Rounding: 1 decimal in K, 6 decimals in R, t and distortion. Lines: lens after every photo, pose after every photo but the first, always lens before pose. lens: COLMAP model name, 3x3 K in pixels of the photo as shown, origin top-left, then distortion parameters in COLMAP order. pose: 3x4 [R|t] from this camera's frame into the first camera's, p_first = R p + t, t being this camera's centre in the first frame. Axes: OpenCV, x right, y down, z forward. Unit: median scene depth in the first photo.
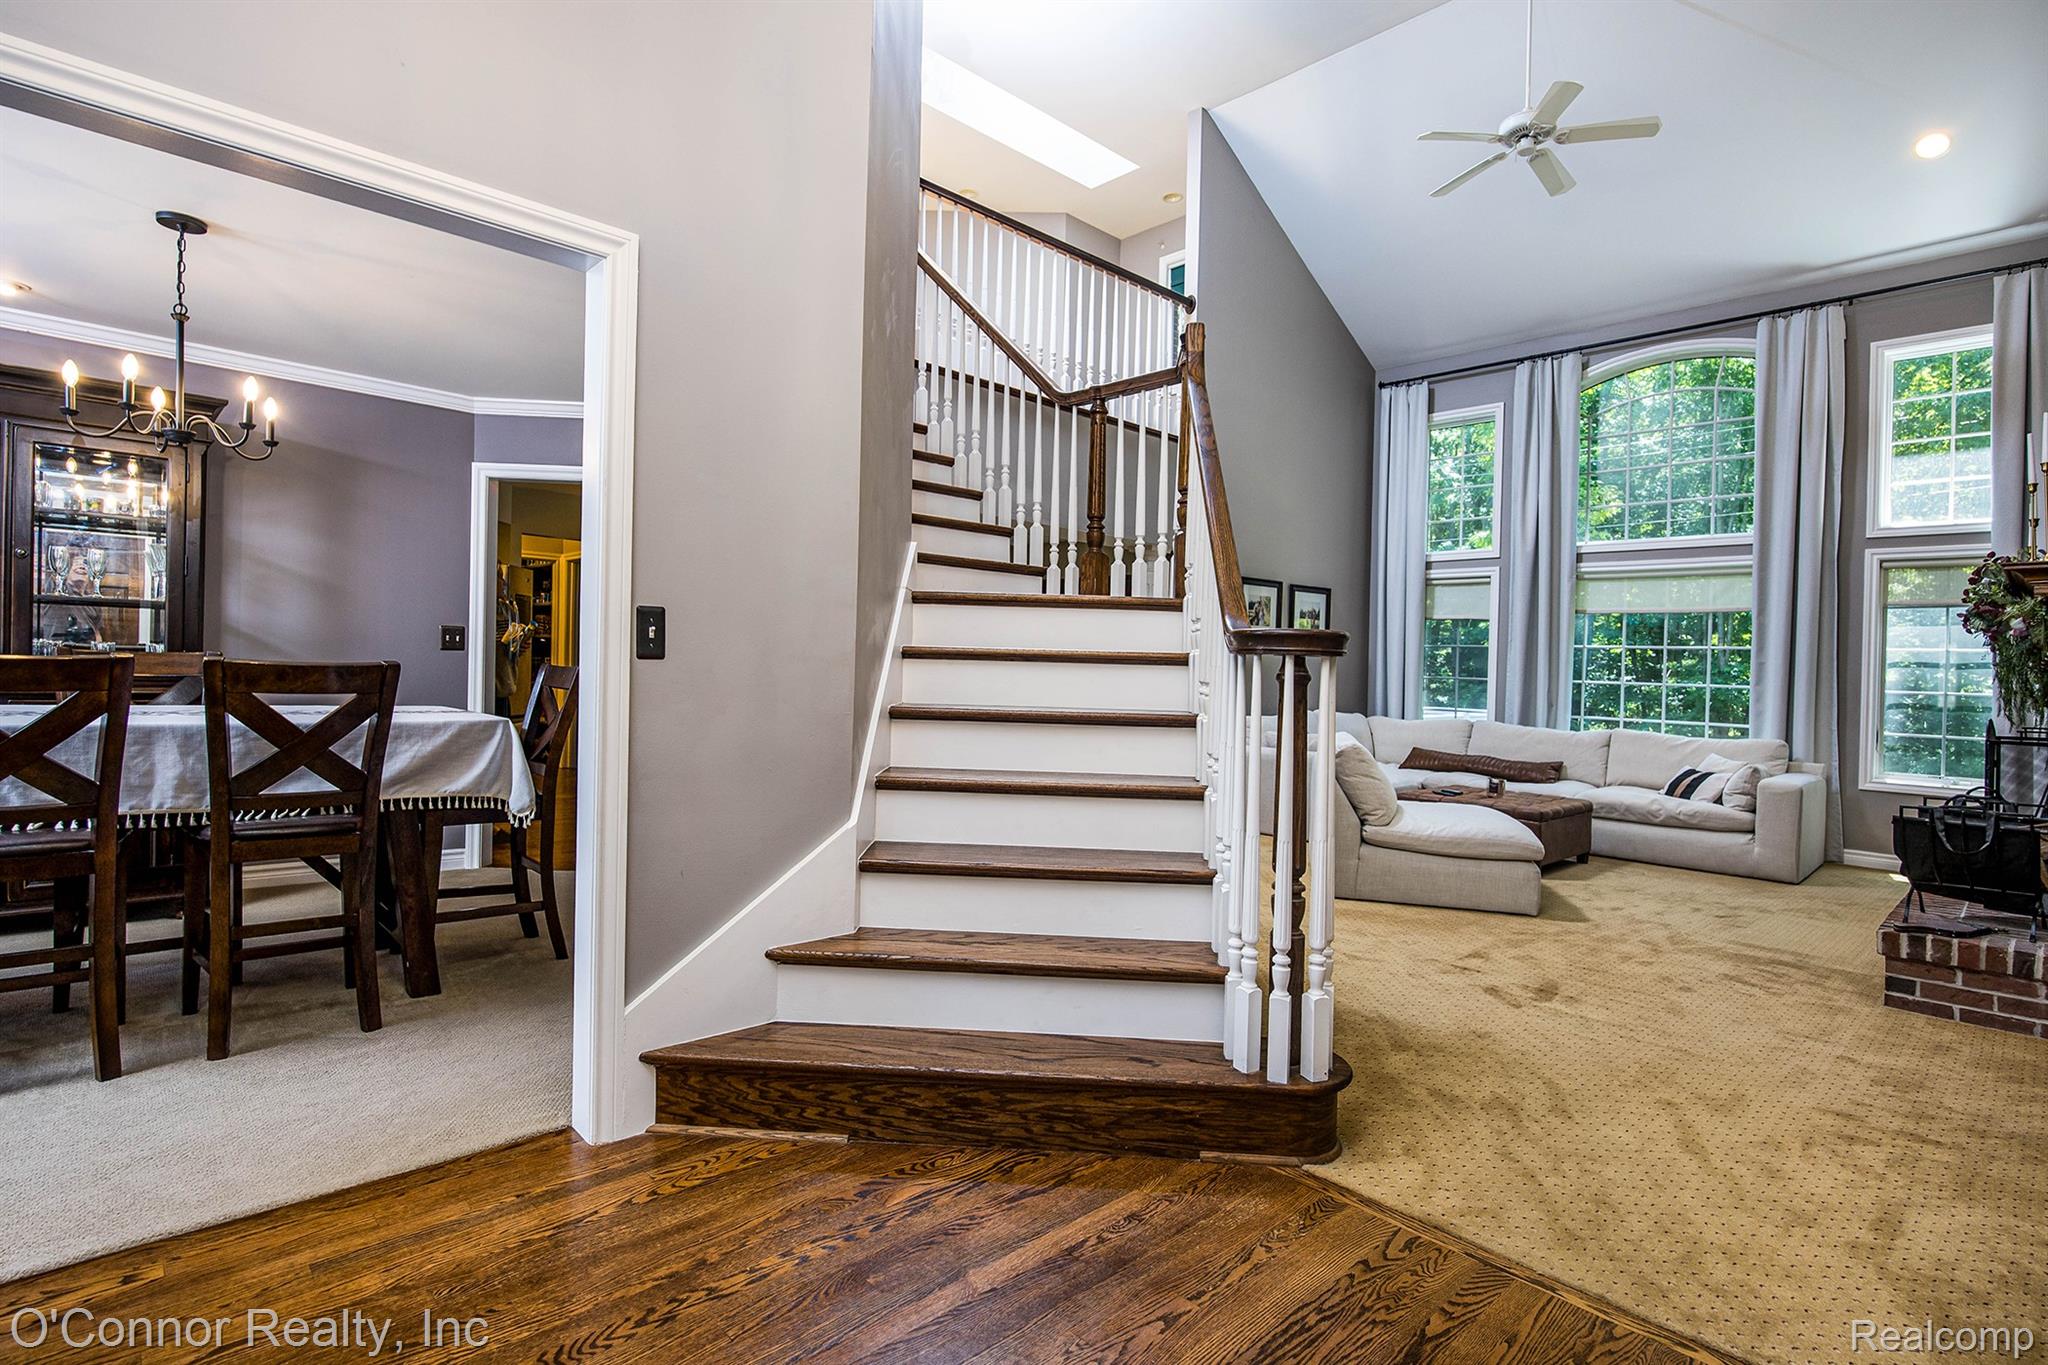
lens RADIAL K [[1003.6, 0, 985.6], [0, 1003.6, 657.8], [0, 0, 1]] dist [-0.005401, -0.001492]
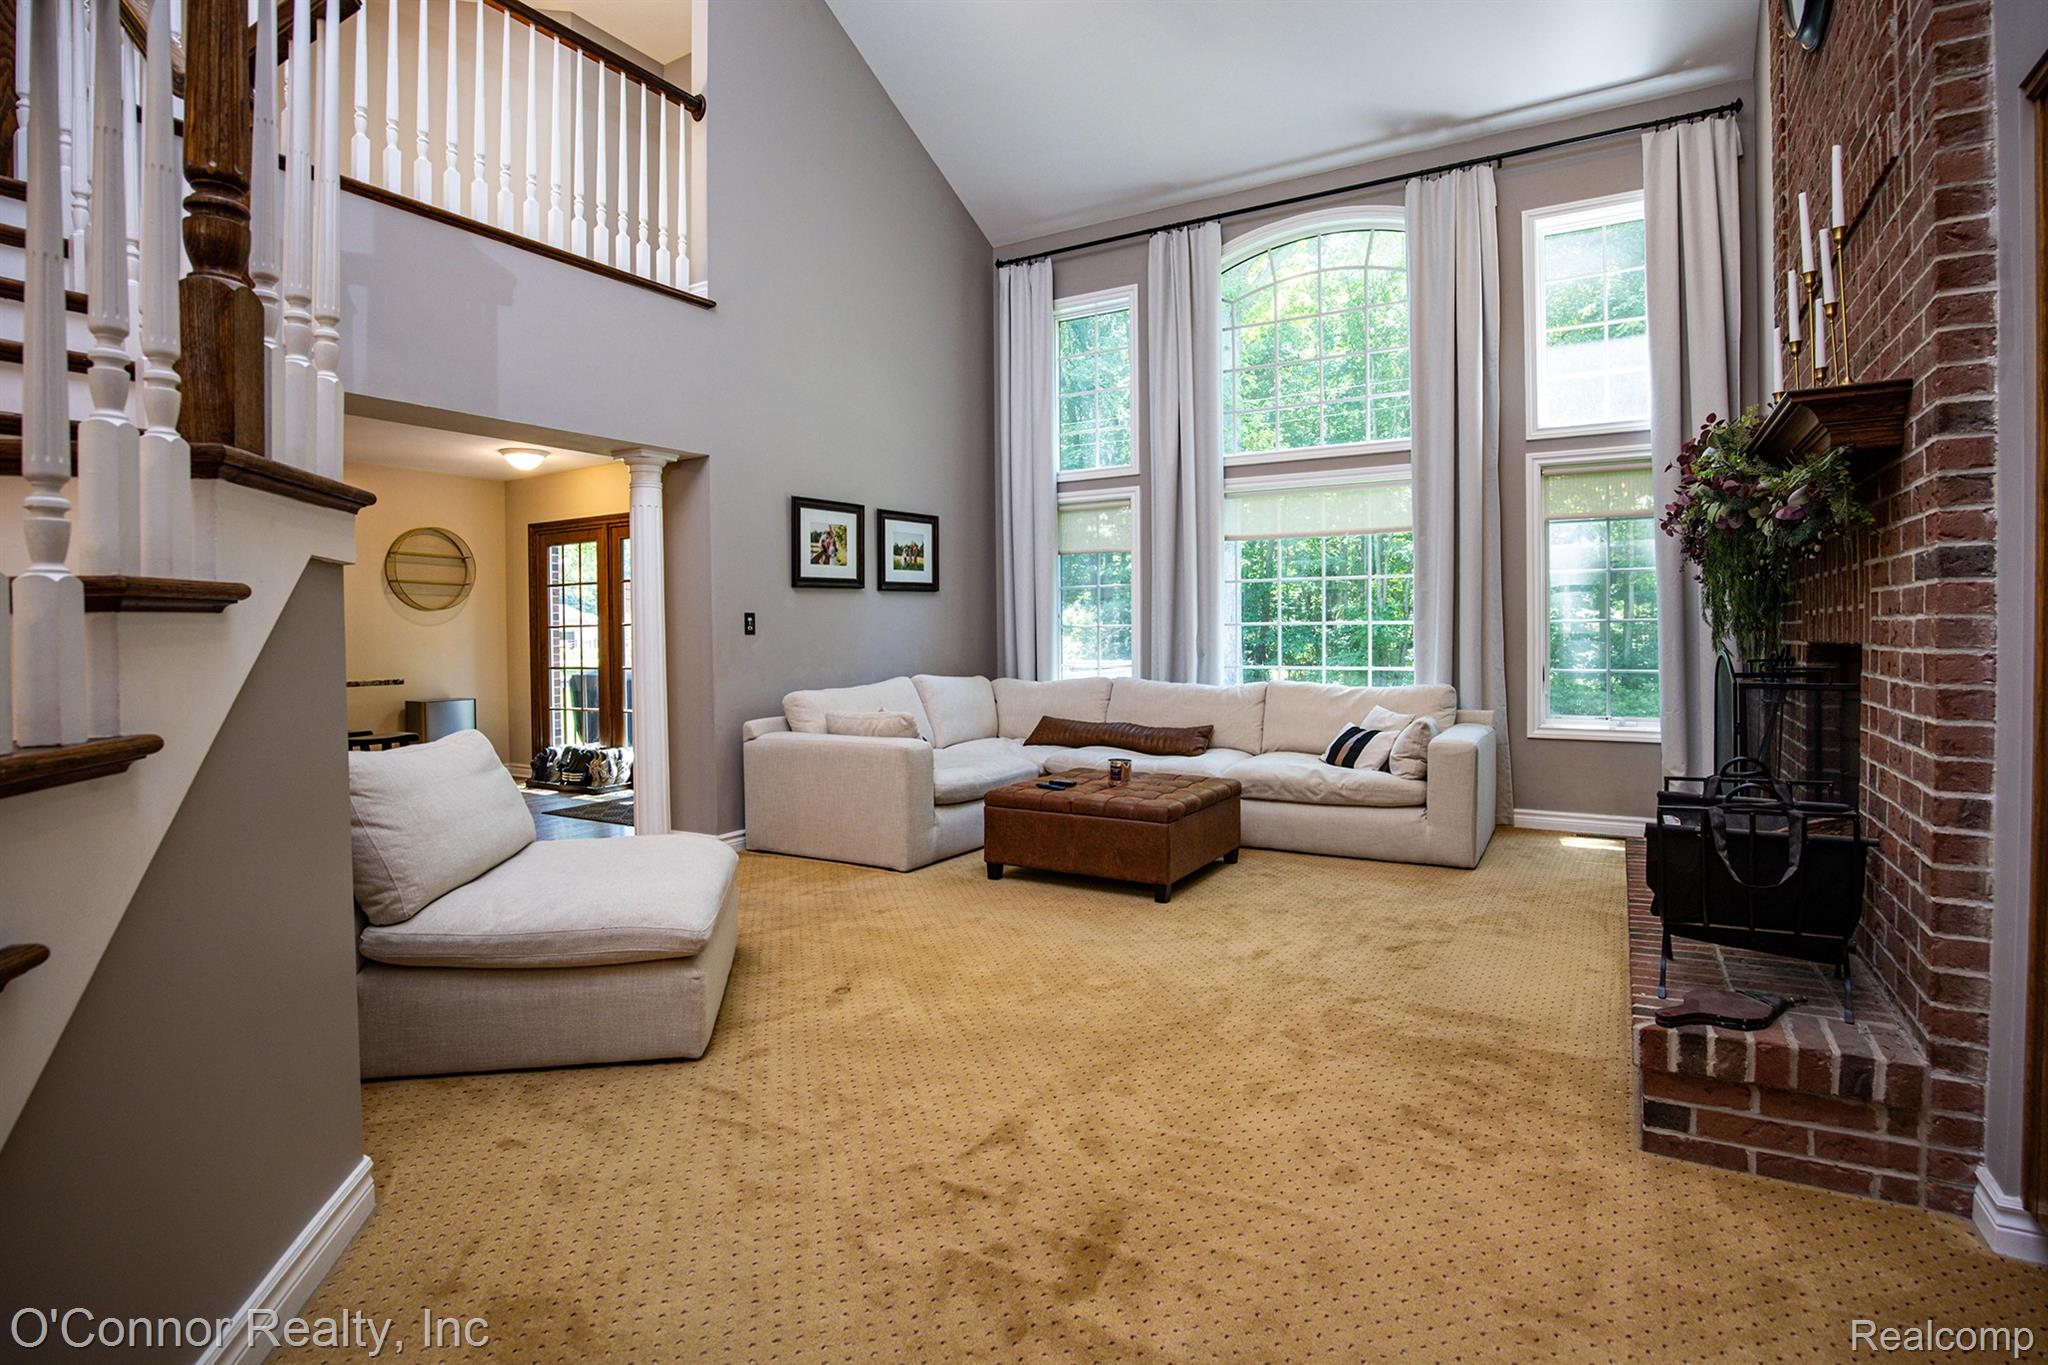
lens RADIAL K [[1015.4, 0, 958.1], [0, 1015.4, 639.9], [0, 0, 1]] dist [-0.033251, 0.000675]
pose [[0.971060, -0.044139, 0.234723, 0.218216], [0.040030, 0.998951, 0.022244, 0.011543], [-0.235458, -0.012204, 0.971808, 0.300345]]
